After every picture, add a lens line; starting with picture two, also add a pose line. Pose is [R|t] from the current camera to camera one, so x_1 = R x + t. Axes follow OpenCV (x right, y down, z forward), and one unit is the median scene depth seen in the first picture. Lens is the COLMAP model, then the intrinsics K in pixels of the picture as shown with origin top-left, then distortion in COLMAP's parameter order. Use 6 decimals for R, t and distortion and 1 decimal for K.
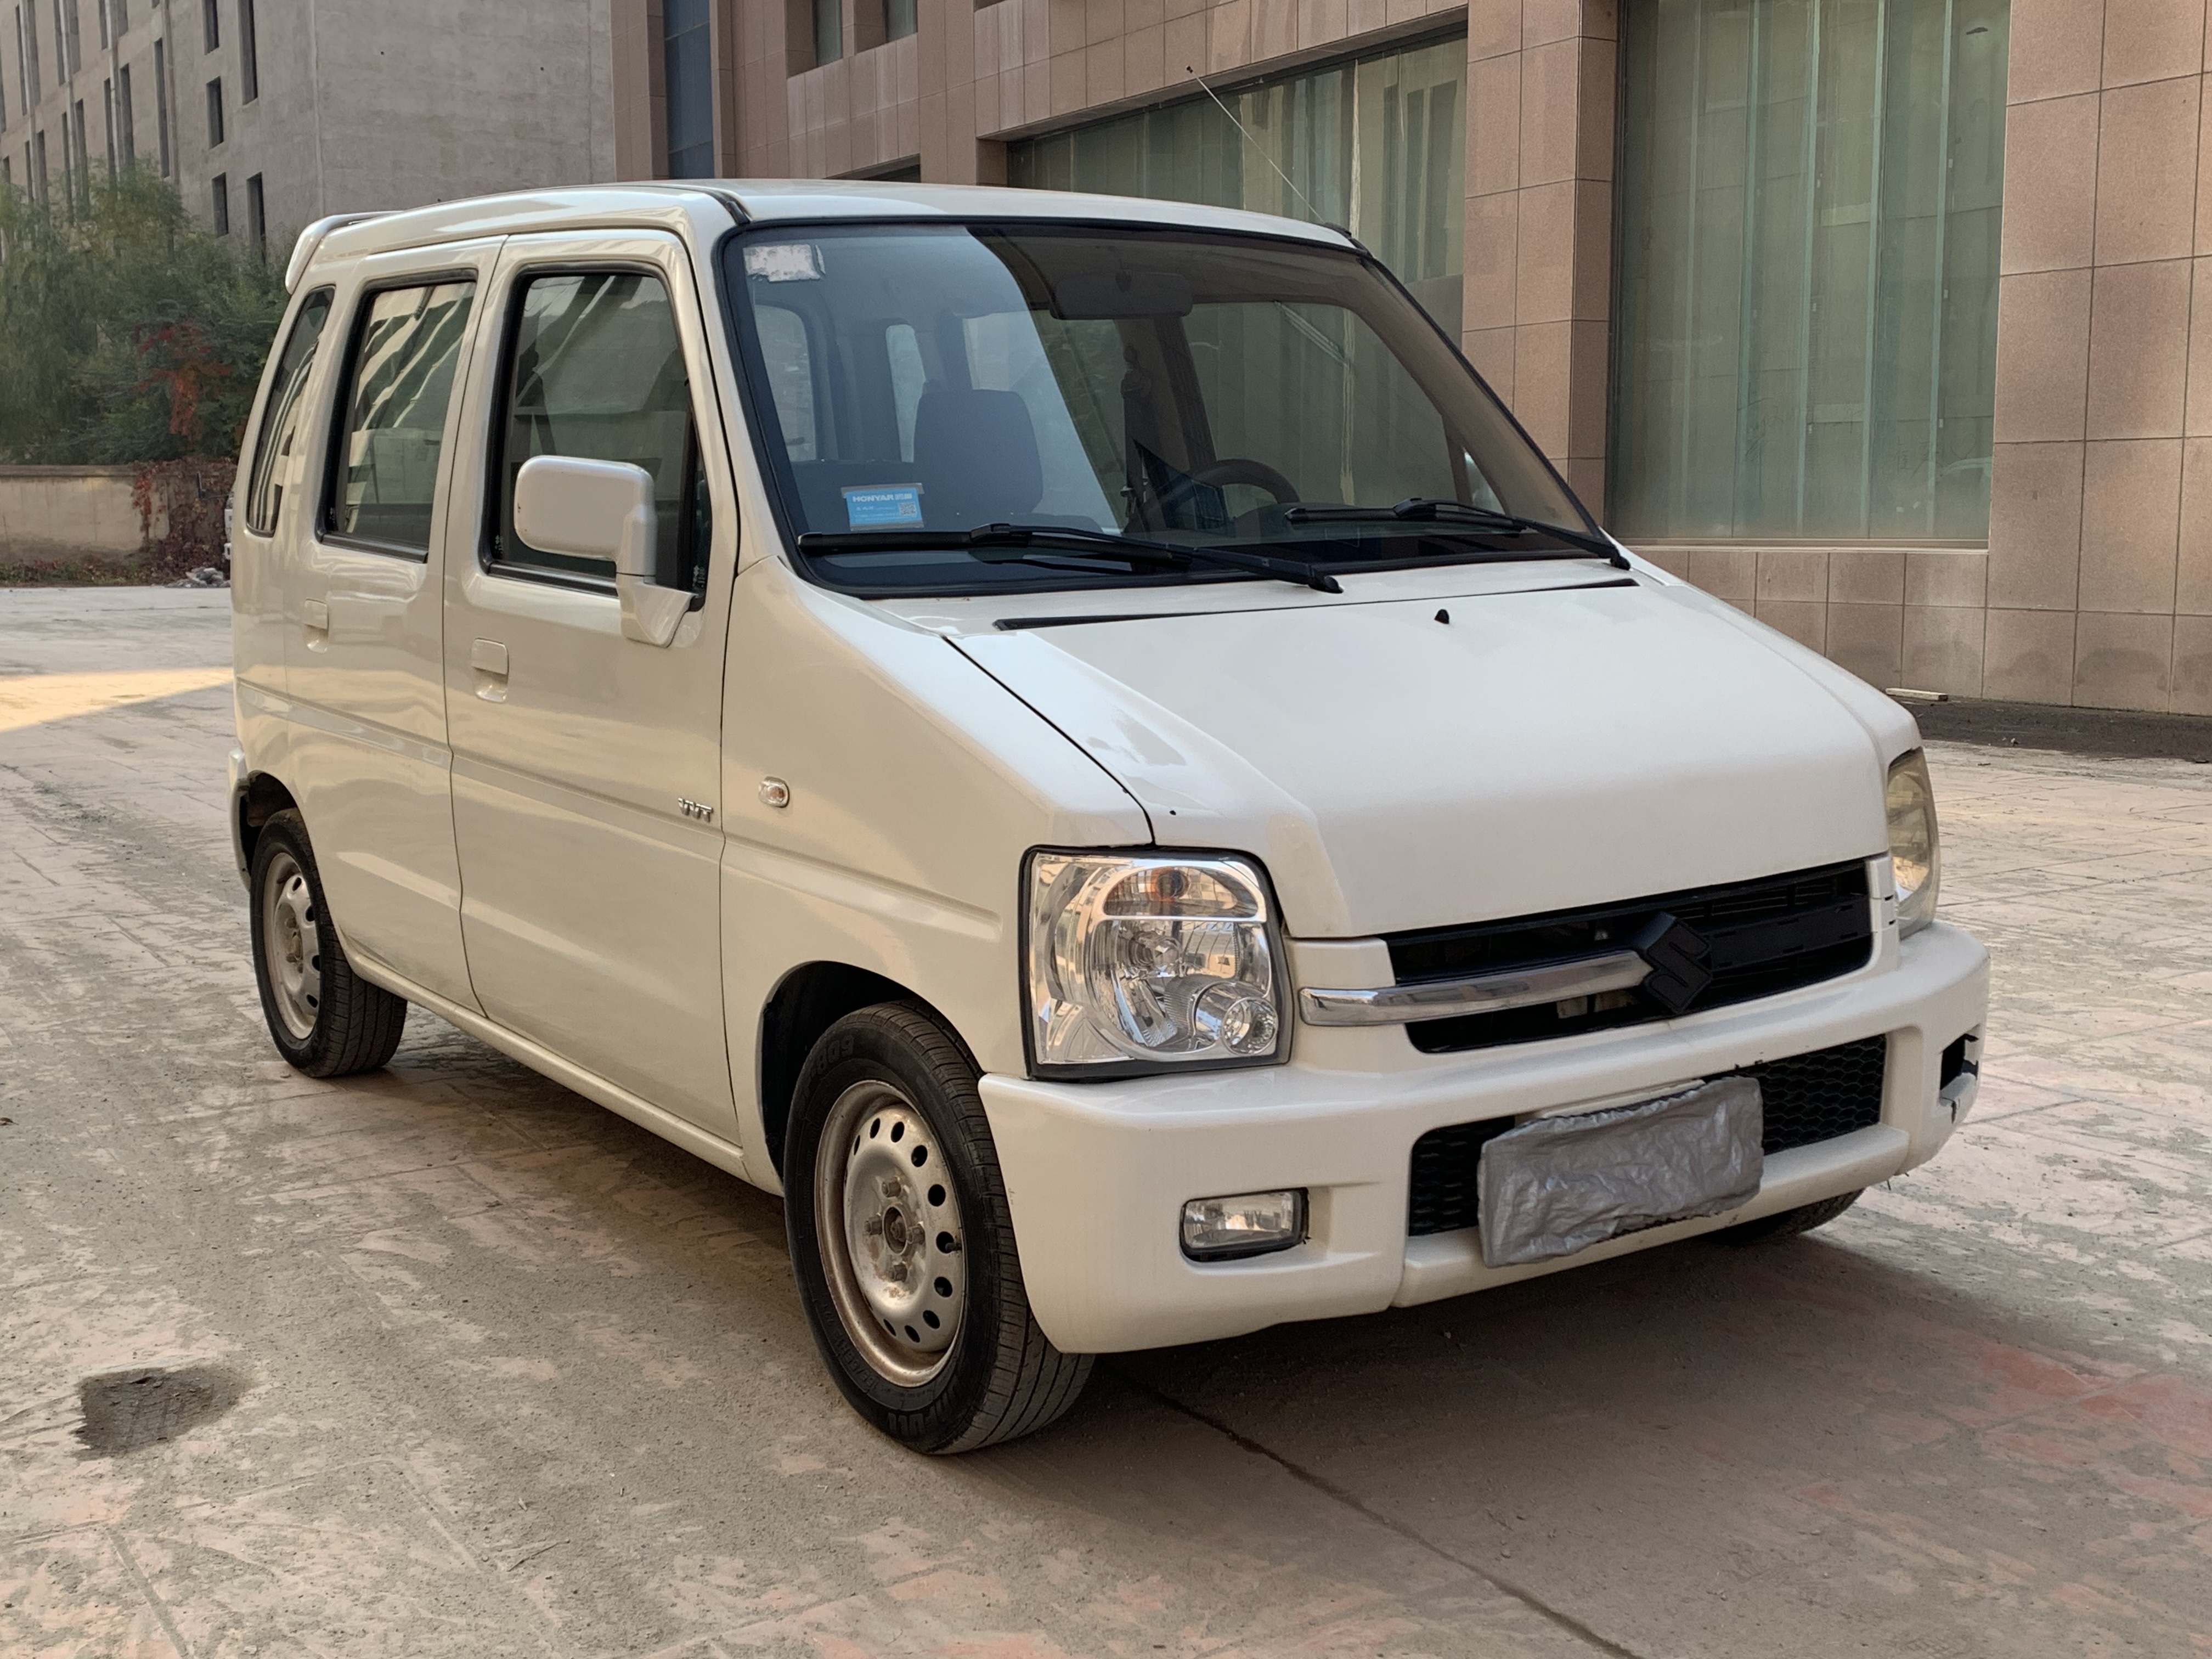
lens RADIAL K [[2410.3, 0, 1117.8], [0, 2410.3, 839.9], [0, 0, 1]] dist [0.053483, -0.113383]
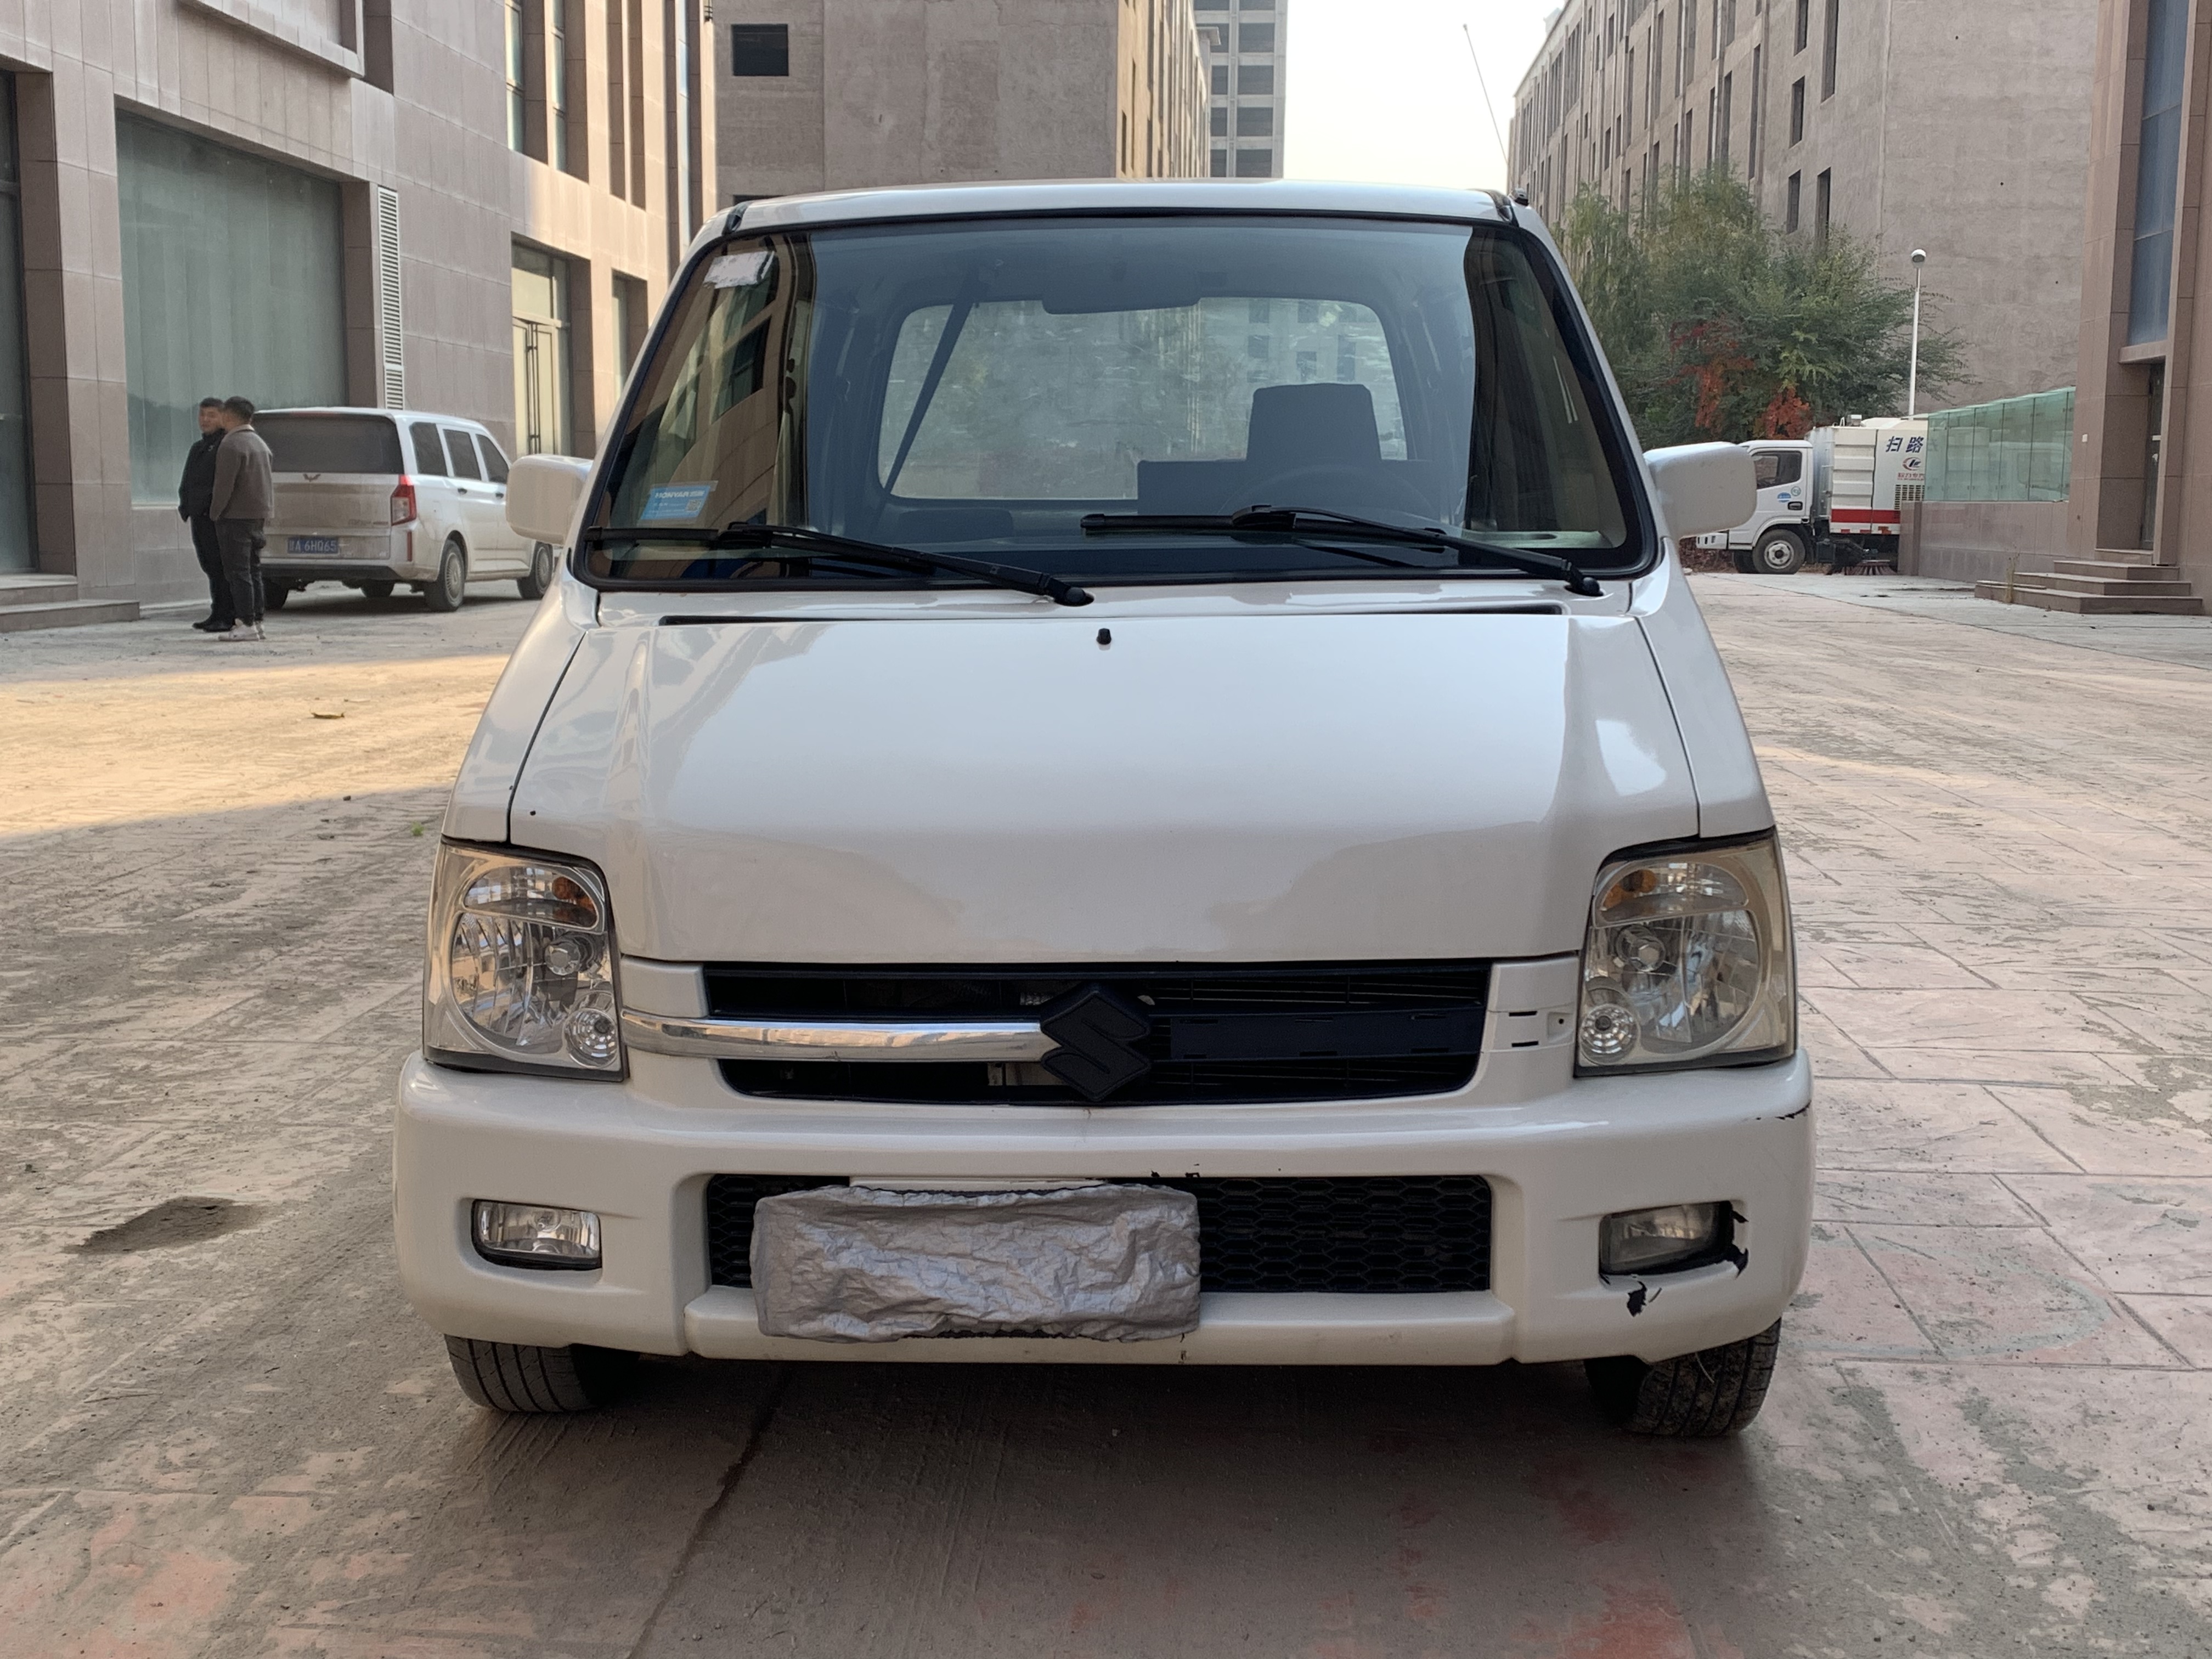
lens RADIAL K [[2410.3, 0, 1117.8], [0, 2410.3, 839.9], [0, 0, 1]] dist [0.053483, -0.113383]
pose [[0.802307, 0.097002, -0.588978, 0.640618], [-0.094880, 0.994887, 0.034608, -0.045608], [0.589323, 0.028116, 0.807408, 0.264528]]
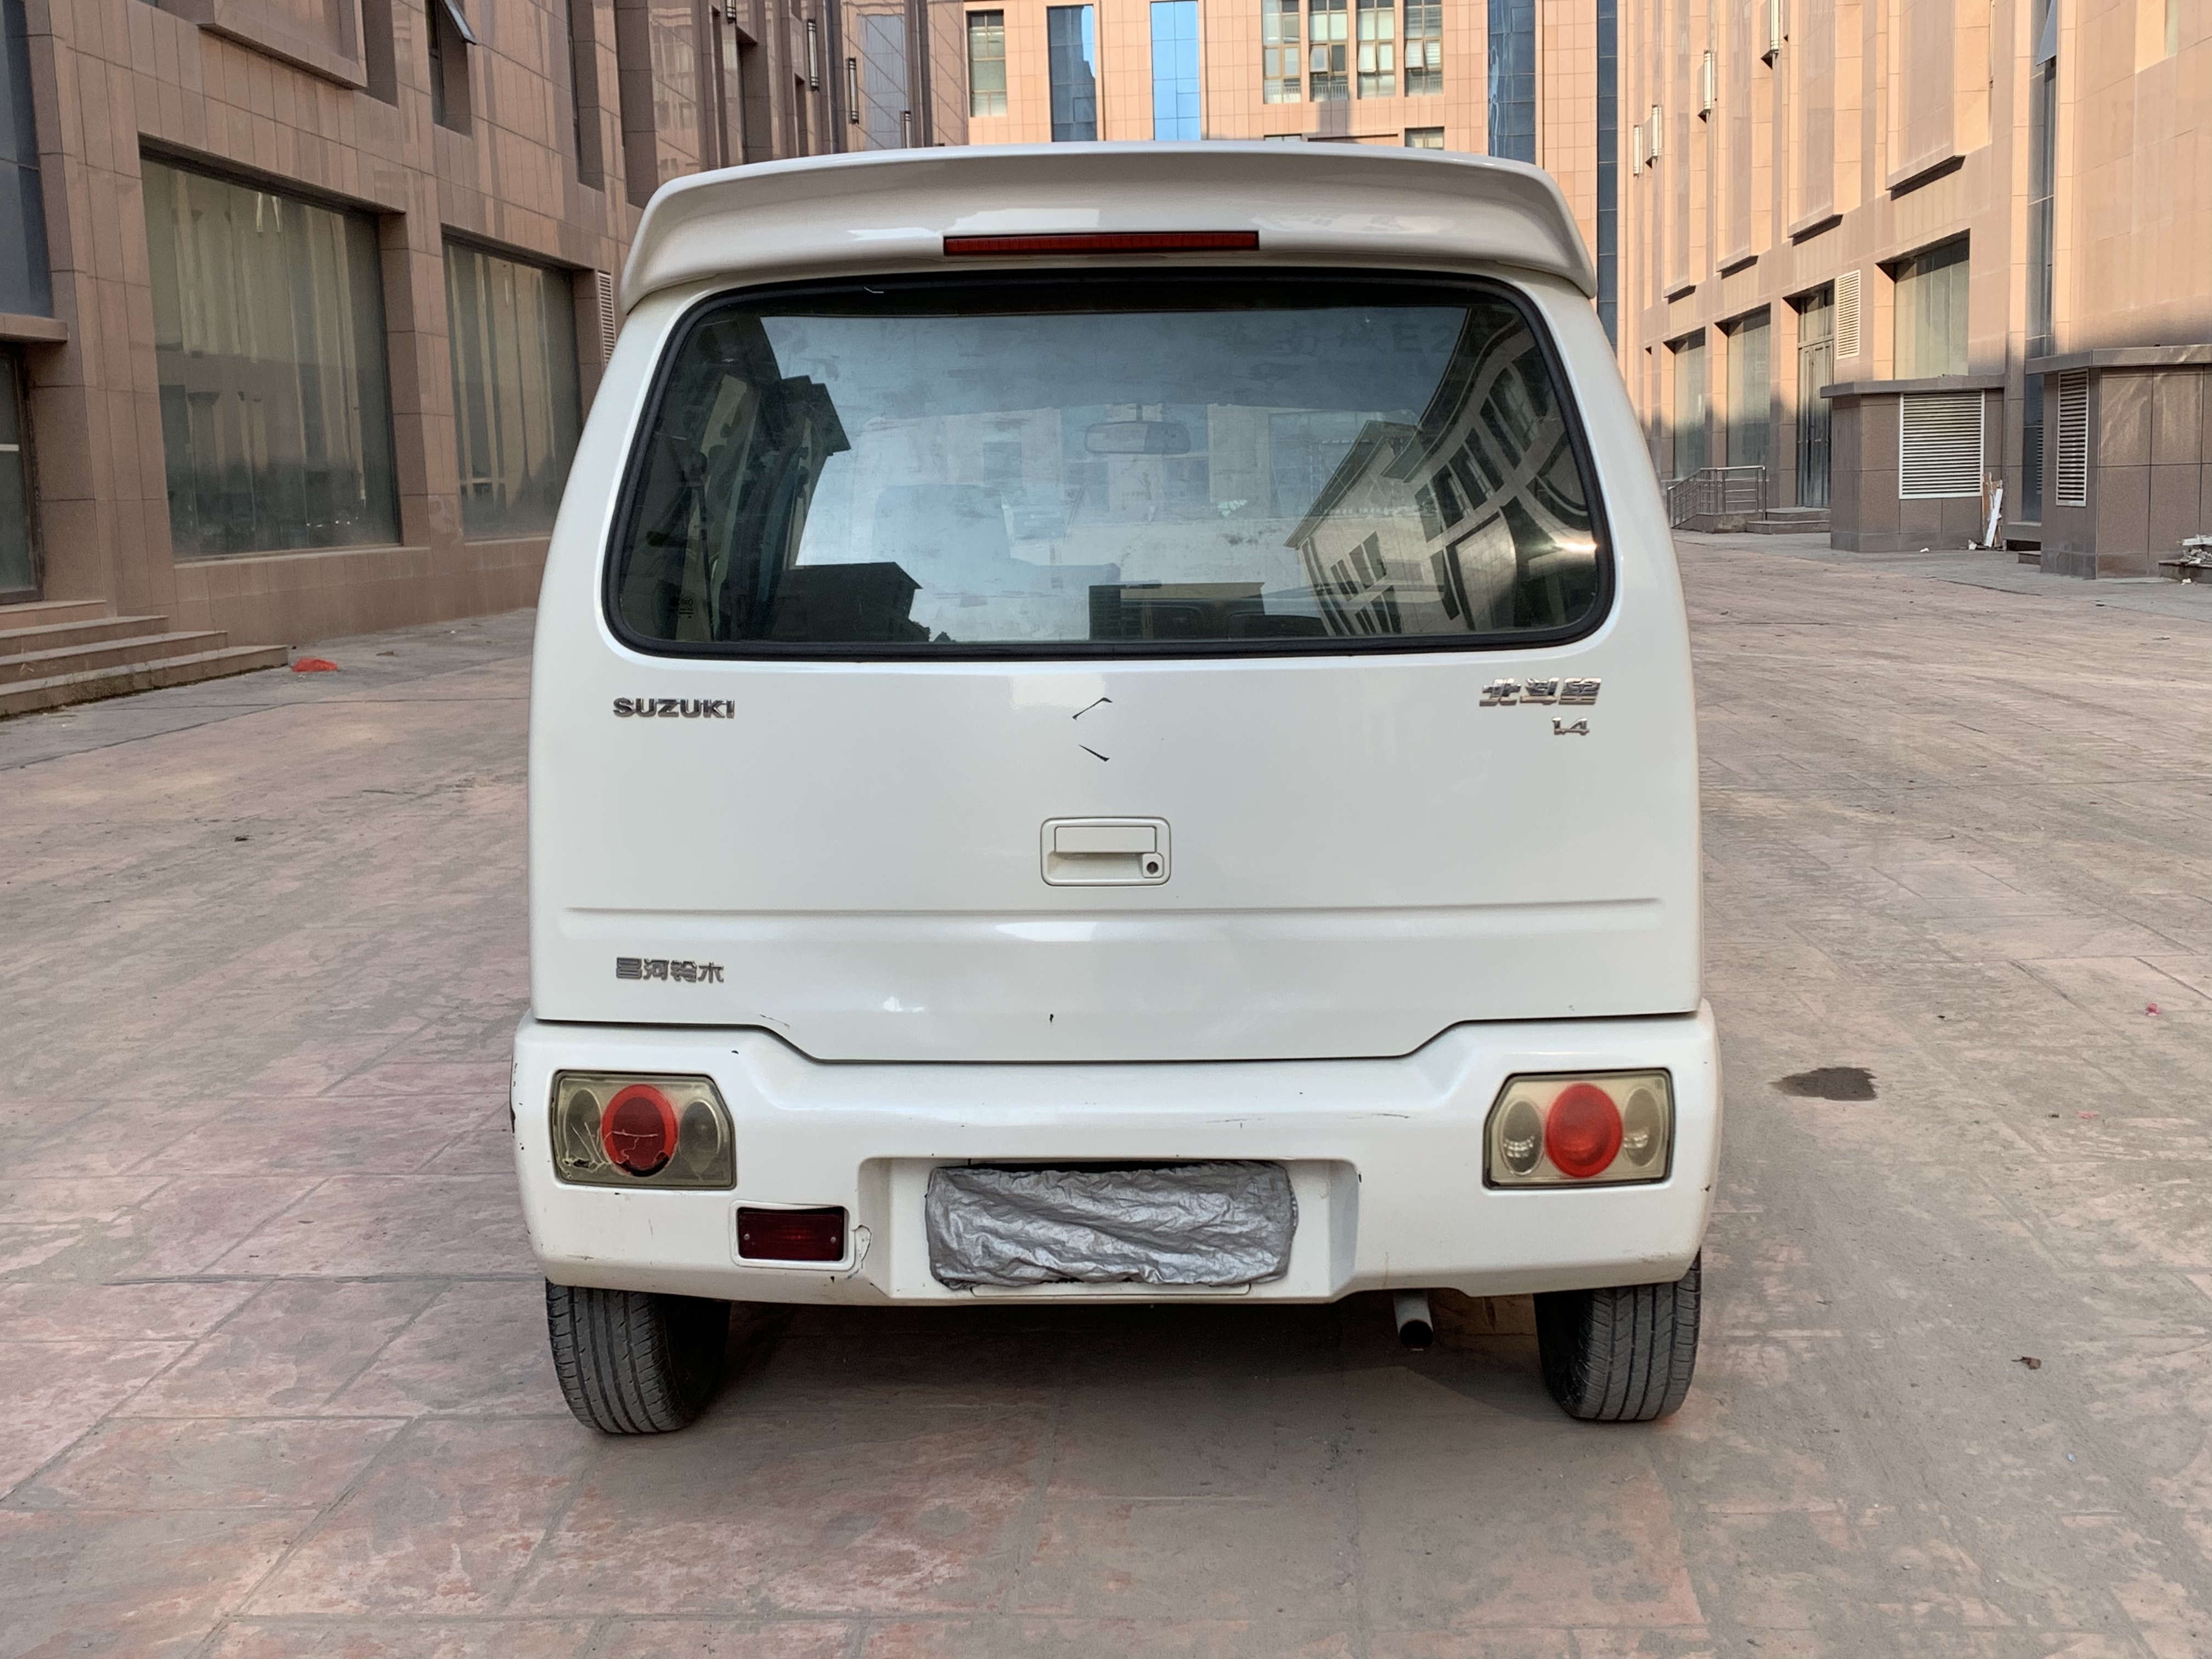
lens RADIAL K [[2394.8, 0, 1106.0], [0, 2394.8, 829.5], [0, 0, 1]] dist [0.101303, -0.261122]
pose [[-0.796223, -0.053815, 0.602605, -0.934419], [0.119016, 0.962641, 0.243223, -0.384543], [-0.593181, 0.265380, -0.760072, 2.366683]]
